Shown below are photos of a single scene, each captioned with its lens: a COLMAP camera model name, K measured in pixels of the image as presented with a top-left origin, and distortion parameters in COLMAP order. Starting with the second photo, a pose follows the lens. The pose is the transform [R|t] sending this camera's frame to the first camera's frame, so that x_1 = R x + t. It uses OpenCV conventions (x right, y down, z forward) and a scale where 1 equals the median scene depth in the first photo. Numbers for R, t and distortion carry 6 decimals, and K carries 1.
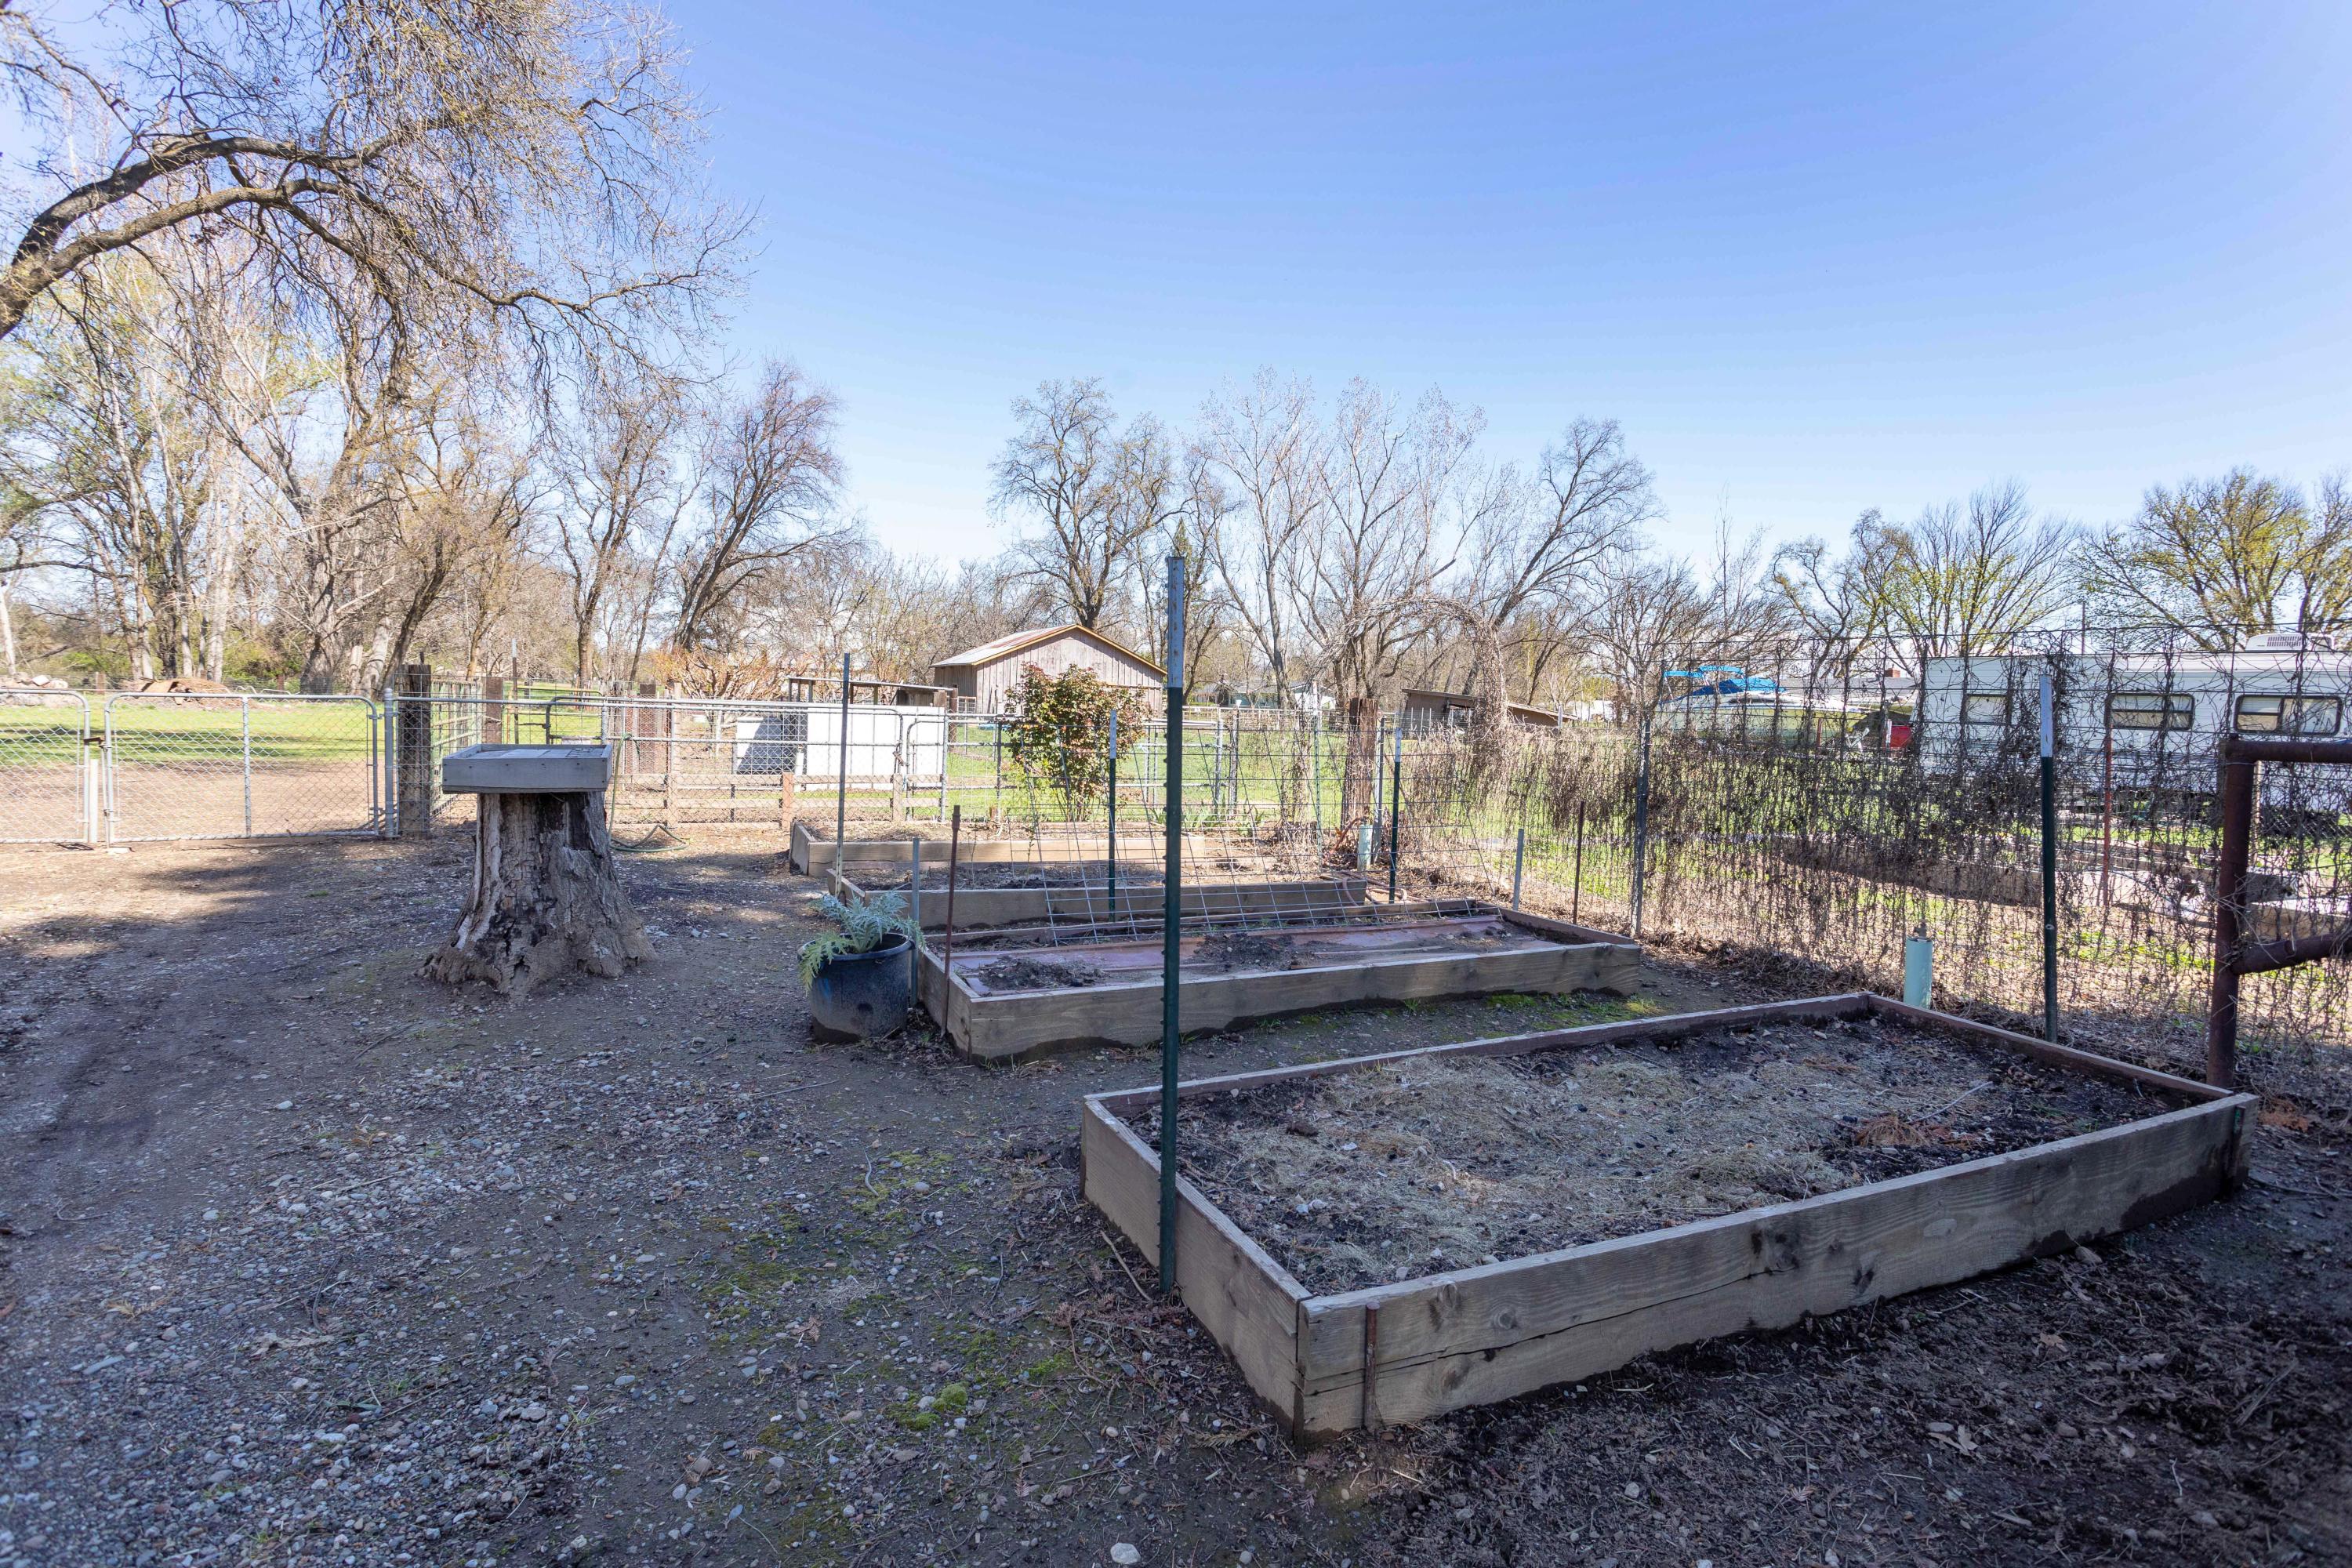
lens RADIAL K [[1226.0, 0, 1170.5], [0, 1226.0, 776.9], [0, 0, 1]] dist [-0.003036, 0.001929]
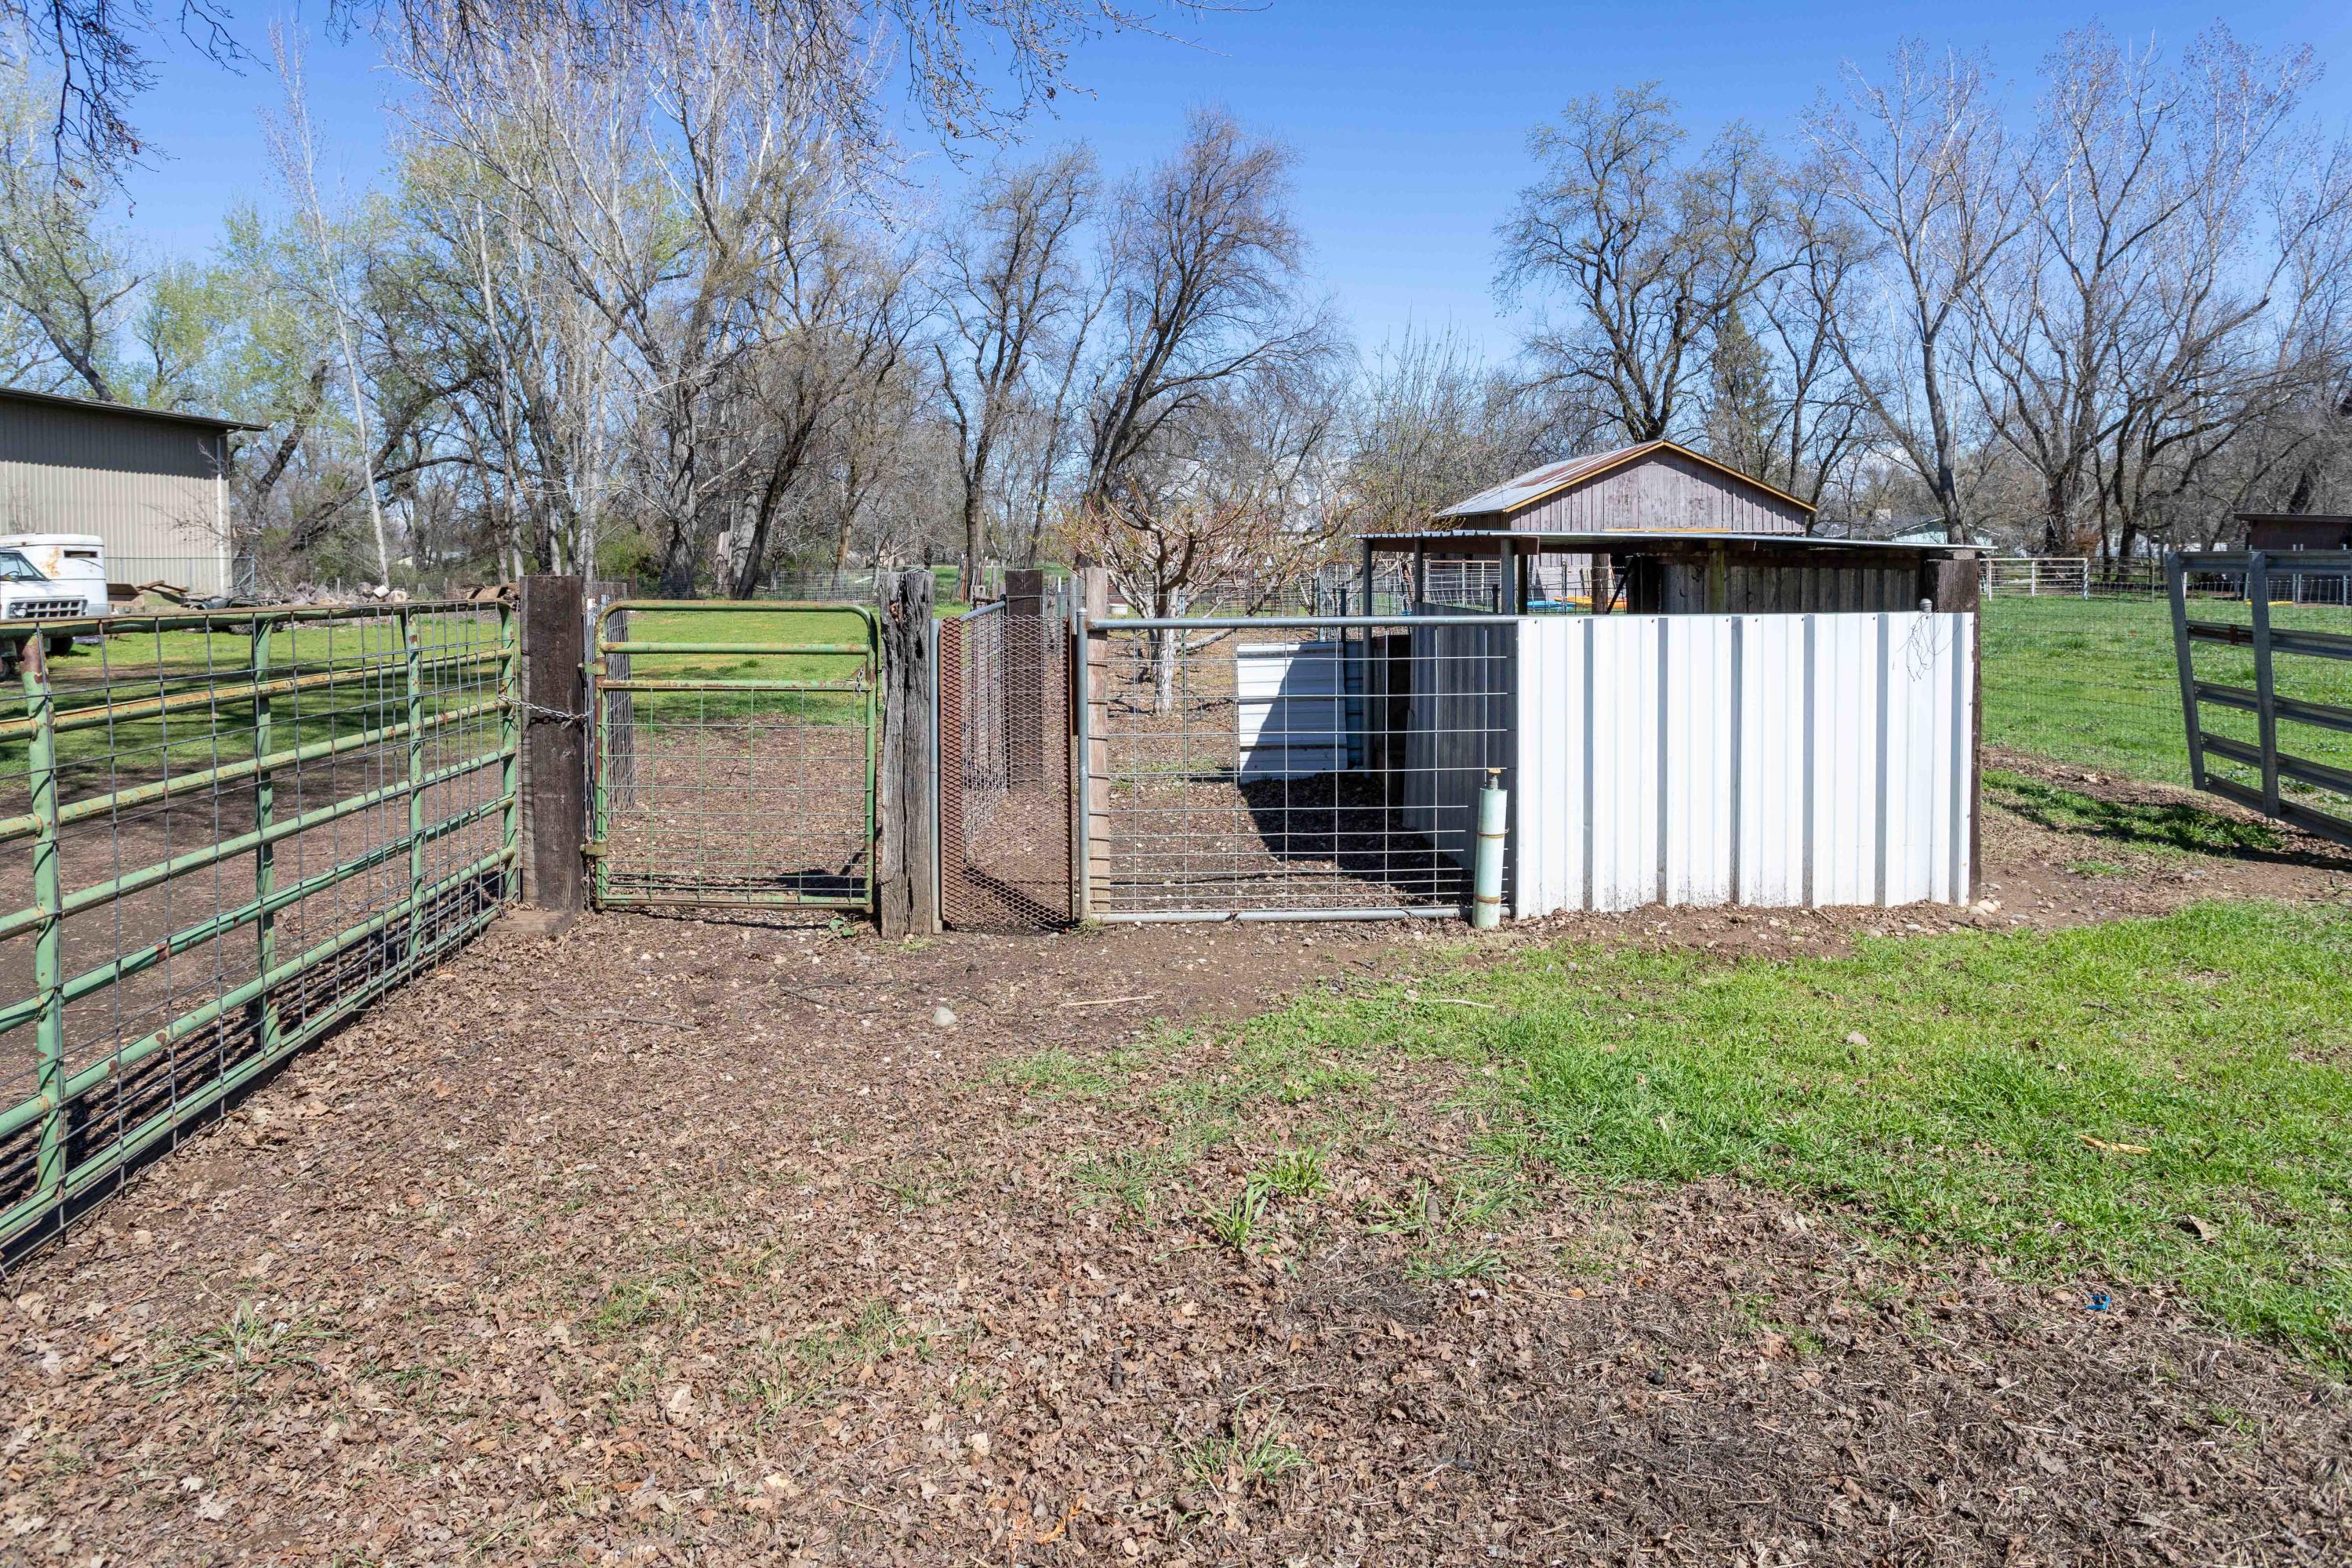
lens RADIAL K [[1441.9, 0, 1095.4], [0, 1441.9, 583.4], [0, 0, 1]] dist [-0.003113, -0.002623]
pose [[0.928941, -0.039400, -0.368125, -0.081232], [0.021093, 0.998338, -0.053625, -0.015958], [0.369626, 0.042050, 0.928229, 0.200708]]
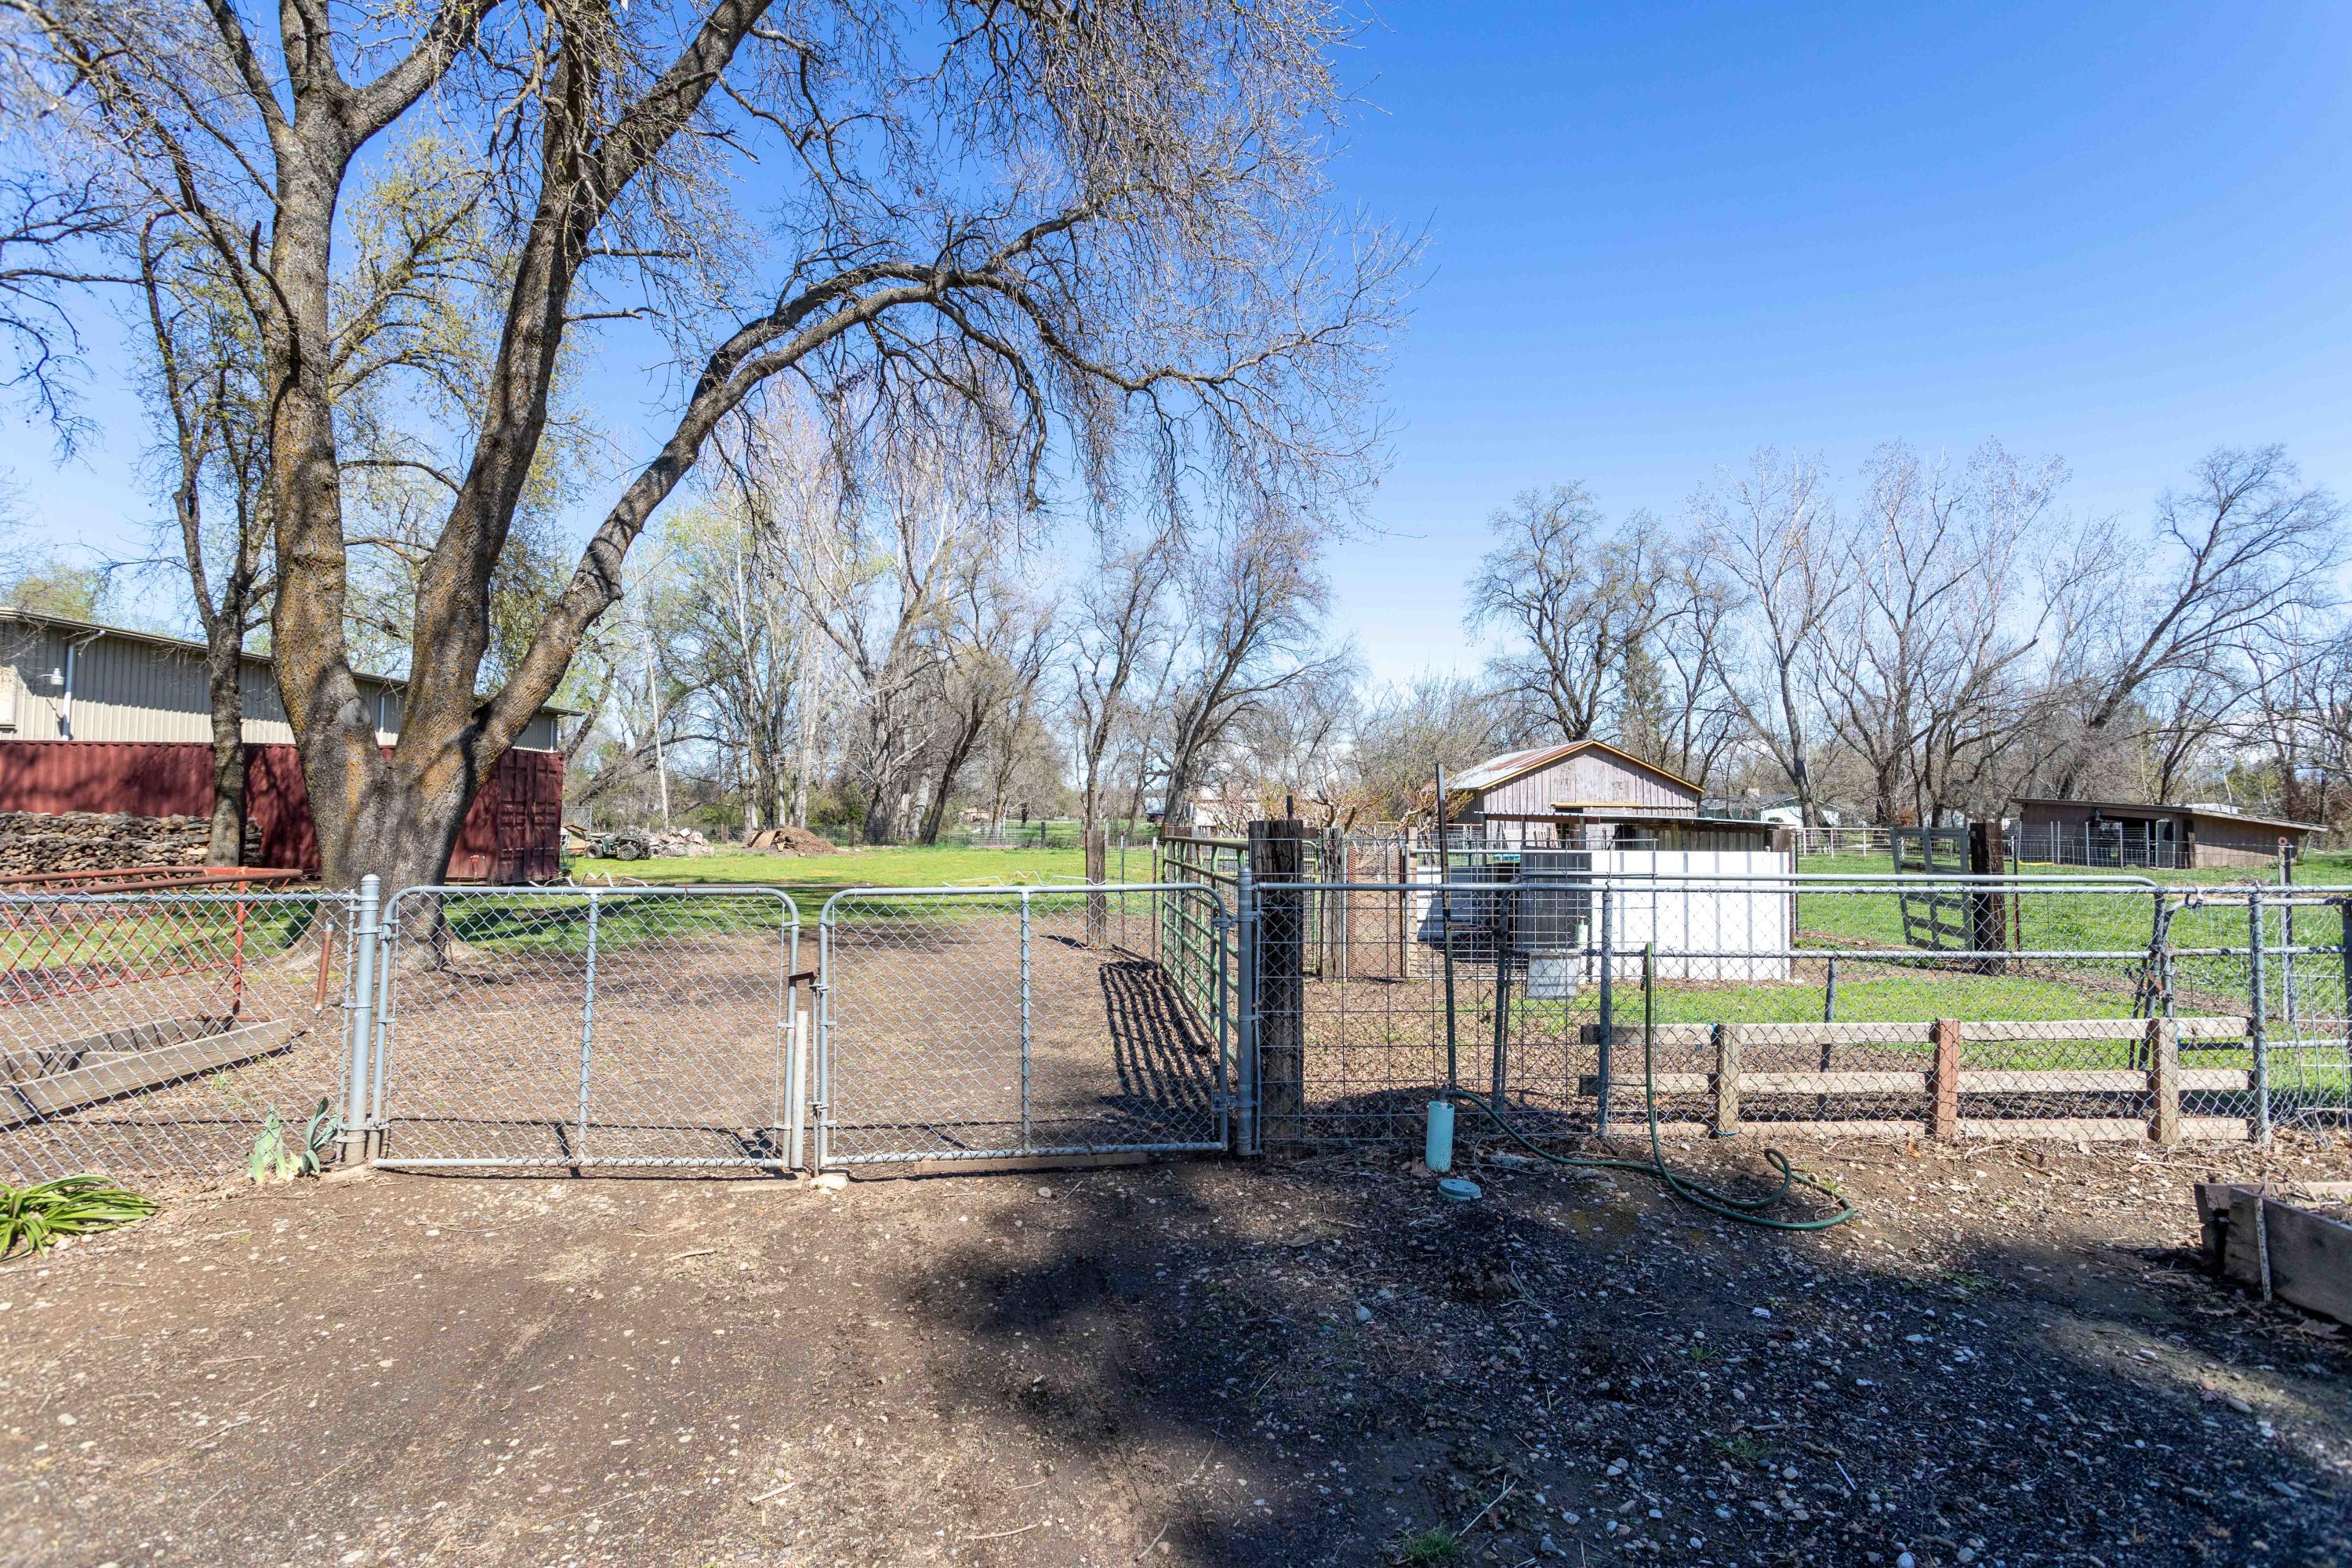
lens RADIAL K [[1150.7, 0, 1107.7], [0, 1150.7, 756.8], [0, 0, 1]] dist [-0.001148, 0.000331]
pose [[0.925356, -0.050065, -0.375779, -0.093352], [0.004116, 0.992510, -0.122095, -0.010764], [0.379077, 0.111435, 0.918631, 0.095564]]
